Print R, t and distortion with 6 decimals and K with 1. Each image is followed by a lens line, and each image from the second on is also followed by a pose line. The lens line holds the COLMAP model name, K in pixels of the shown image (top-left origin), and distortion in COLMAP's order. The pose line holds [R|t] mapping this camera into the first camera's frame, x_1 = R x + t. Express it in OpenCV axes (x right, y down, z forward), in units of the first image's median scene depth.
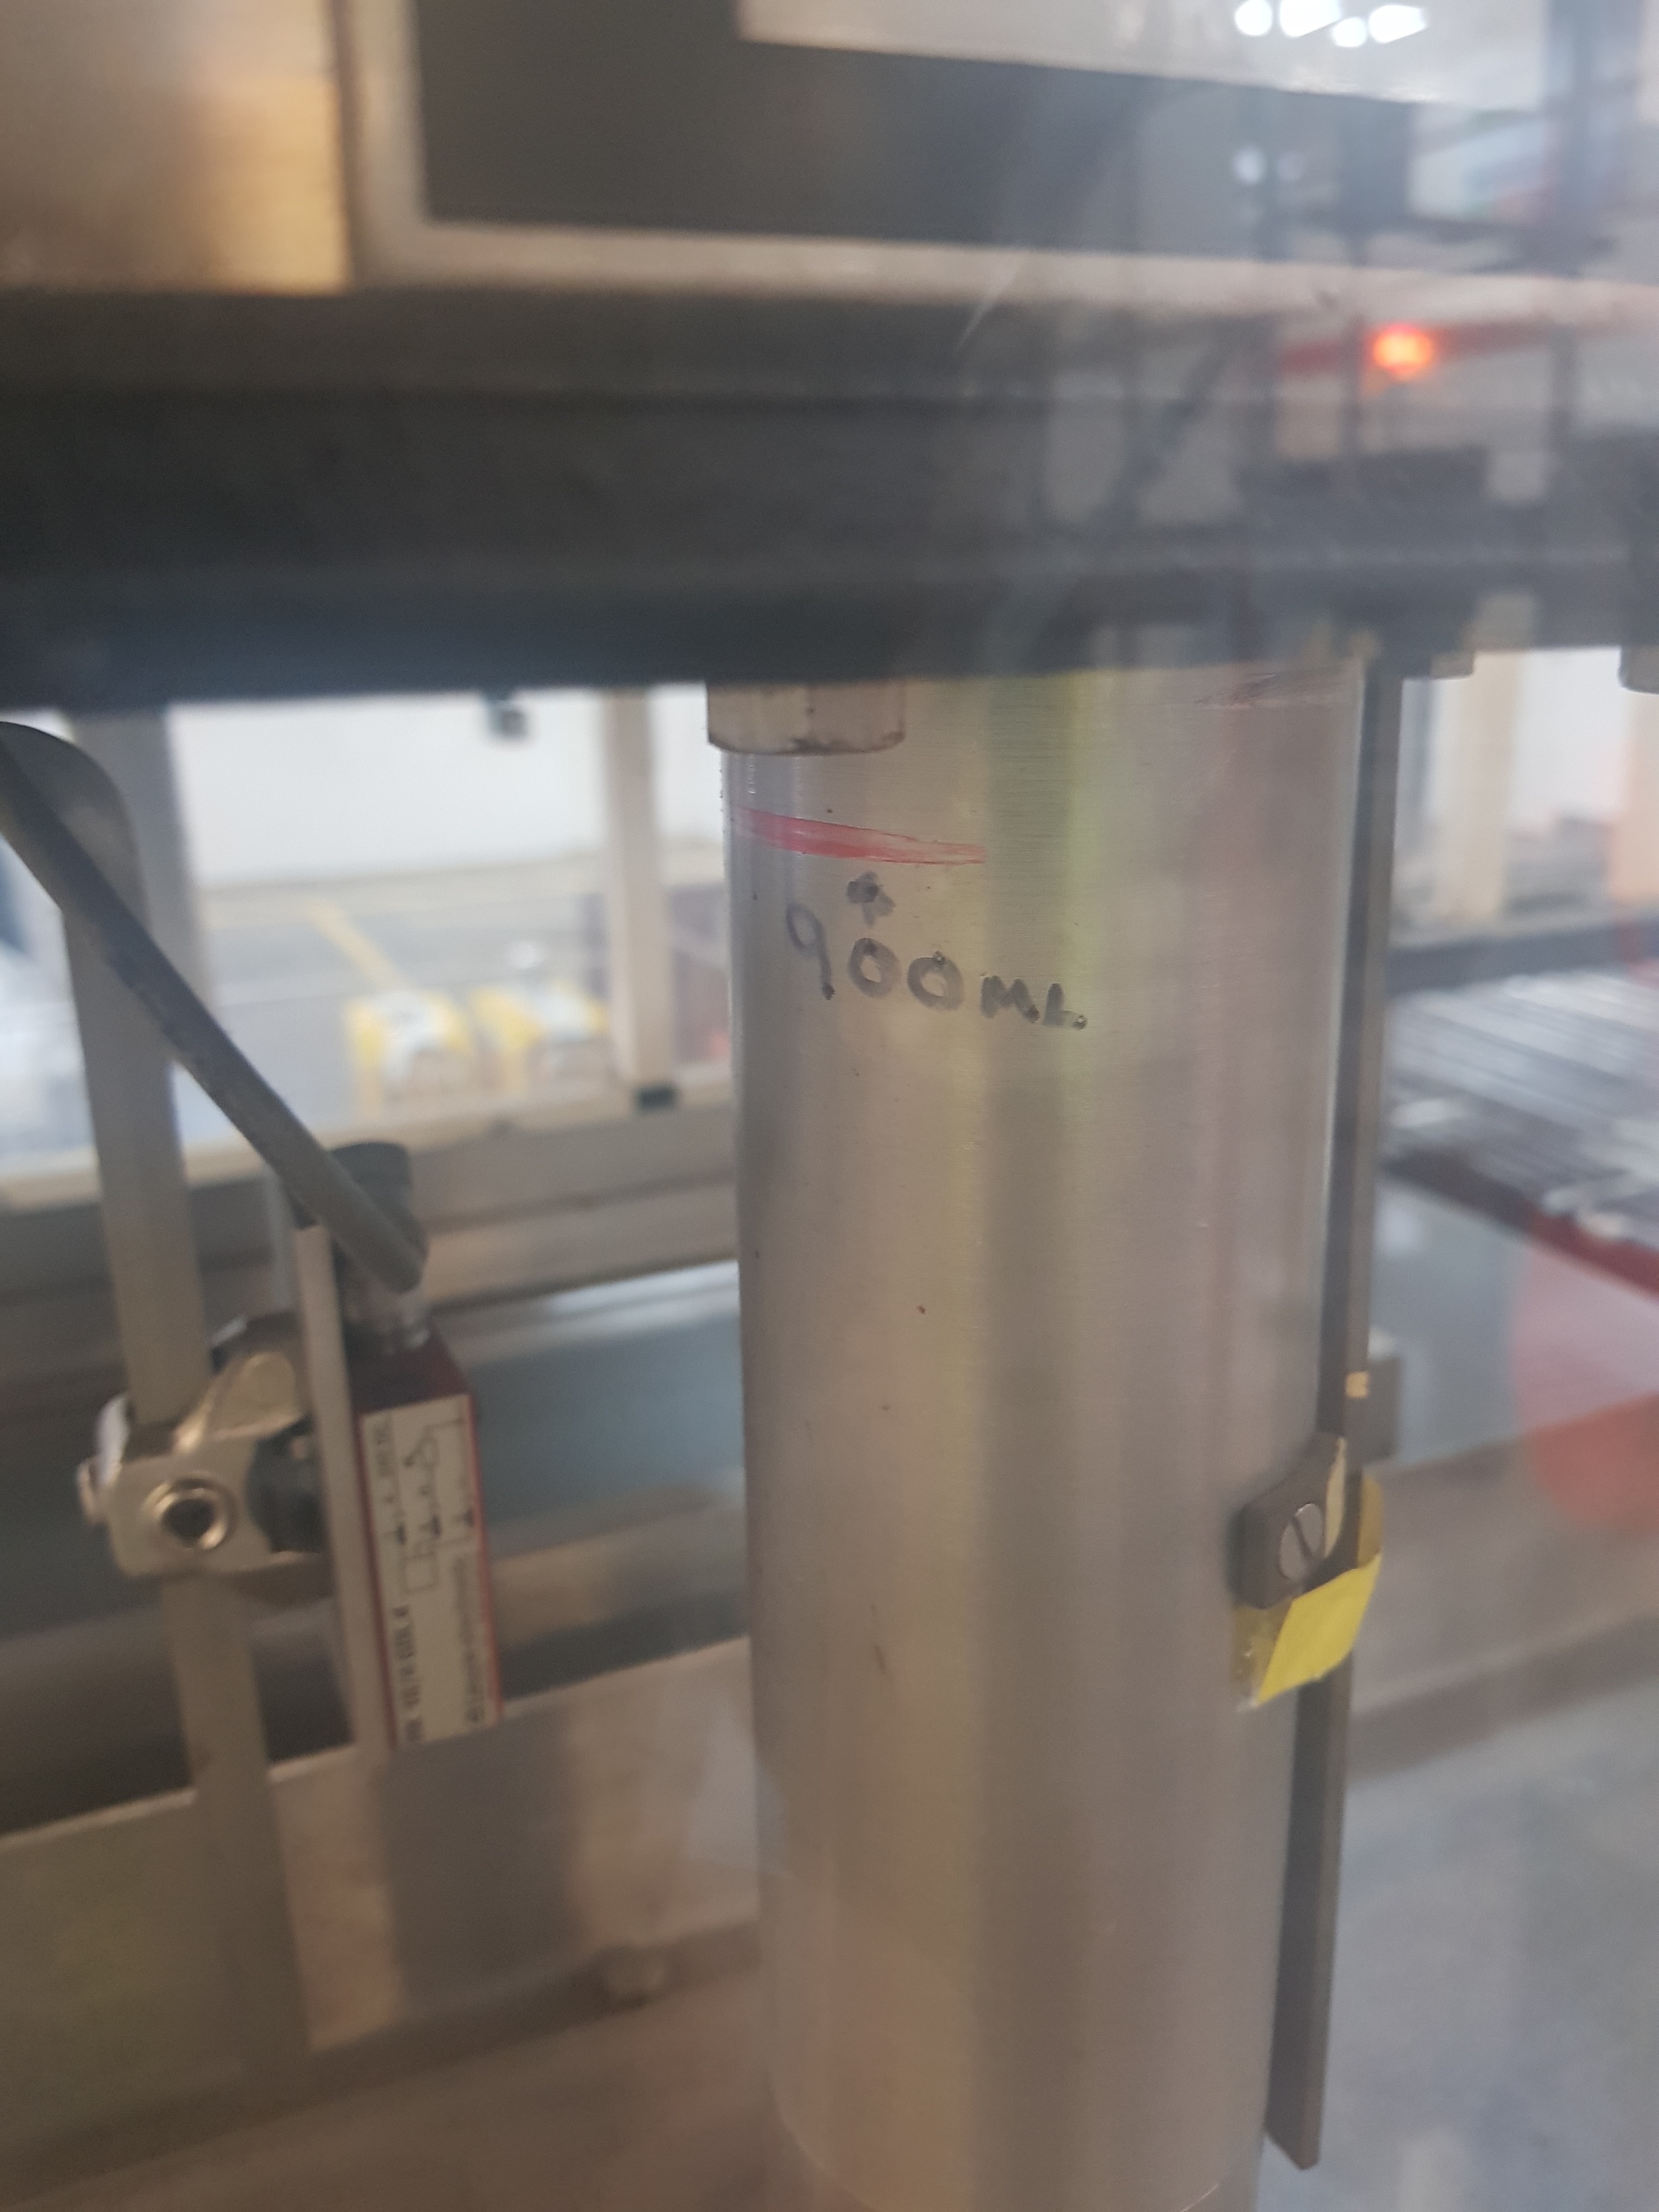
lens RADIAL K [[1742.0, 0, 829.5], [0, 1742.0, 1106.0], [0, 0, 1]] dist [0.118633, -0.203668]
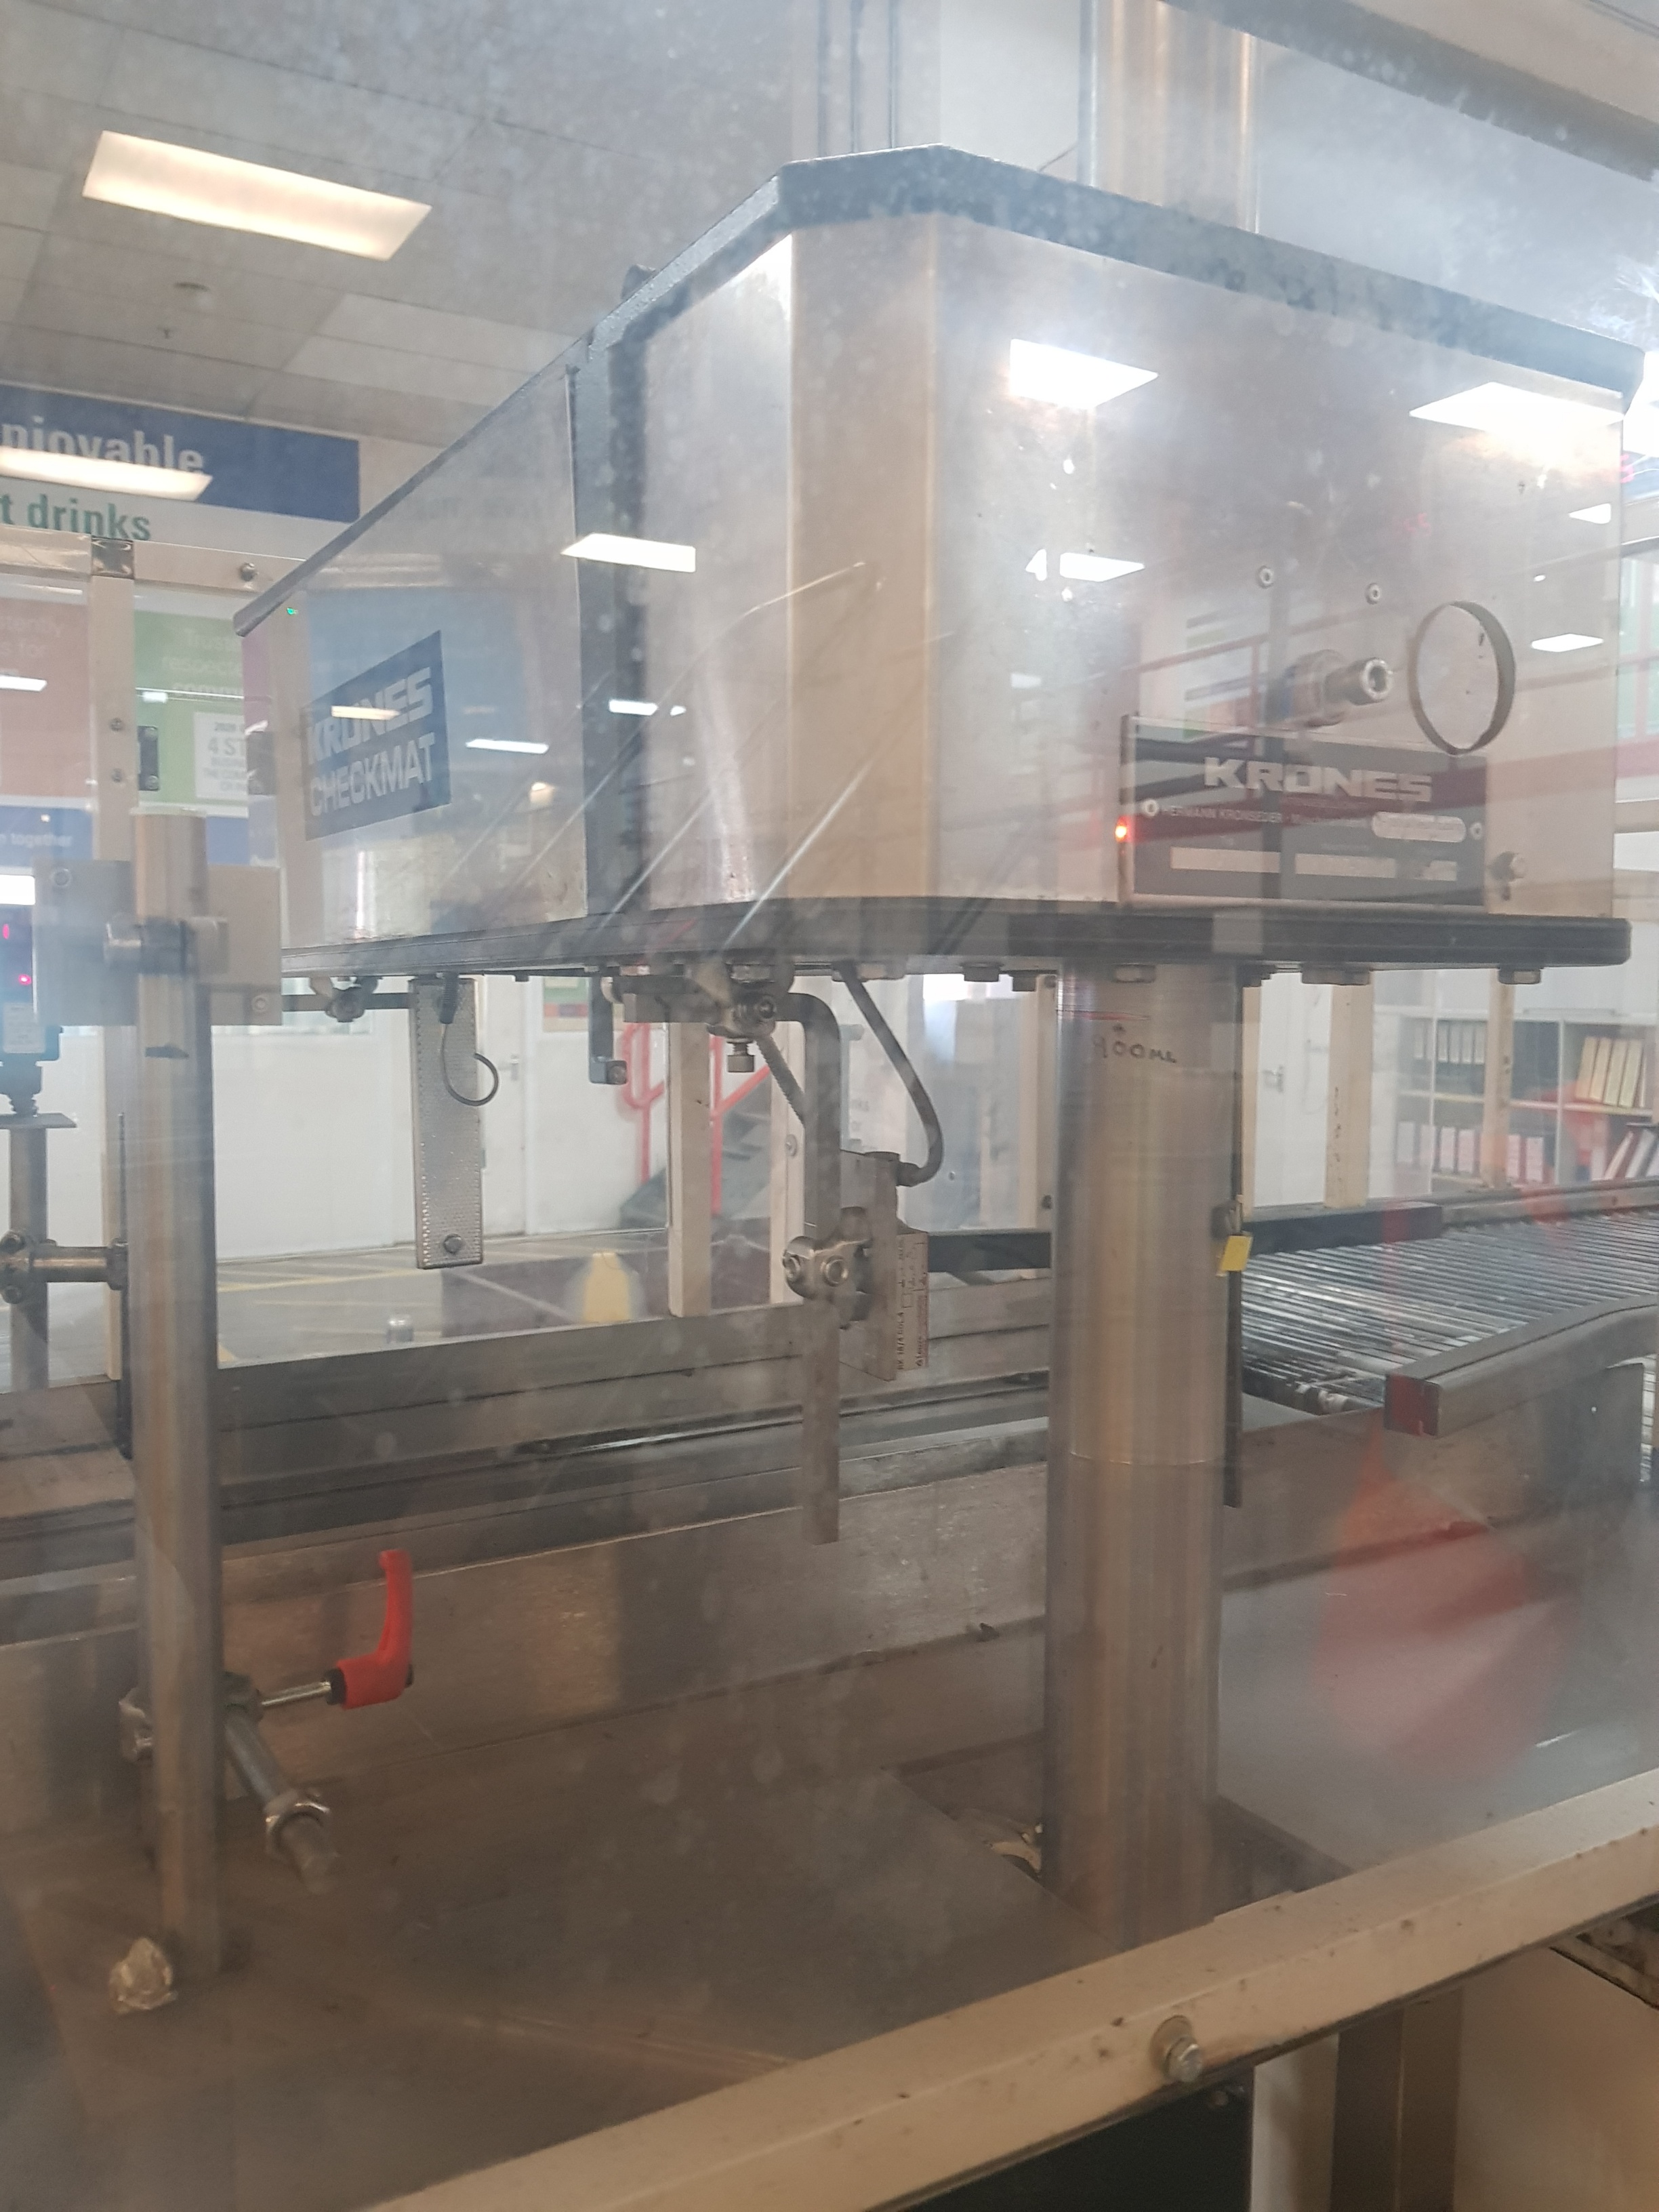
lens RADIAL K [[1742.0, 0, 829.5], [0, 1742.0, 1106.0], [0, 0, 1]] dist [0.118633, -0.203668]
pose [[0.991750, 0.017959, 0.126921, -1.077950], [0.010651, 0.975168, -0.221209, 0.874515], [-0.127742, 0.220736, 0.966932, -2.557494]]
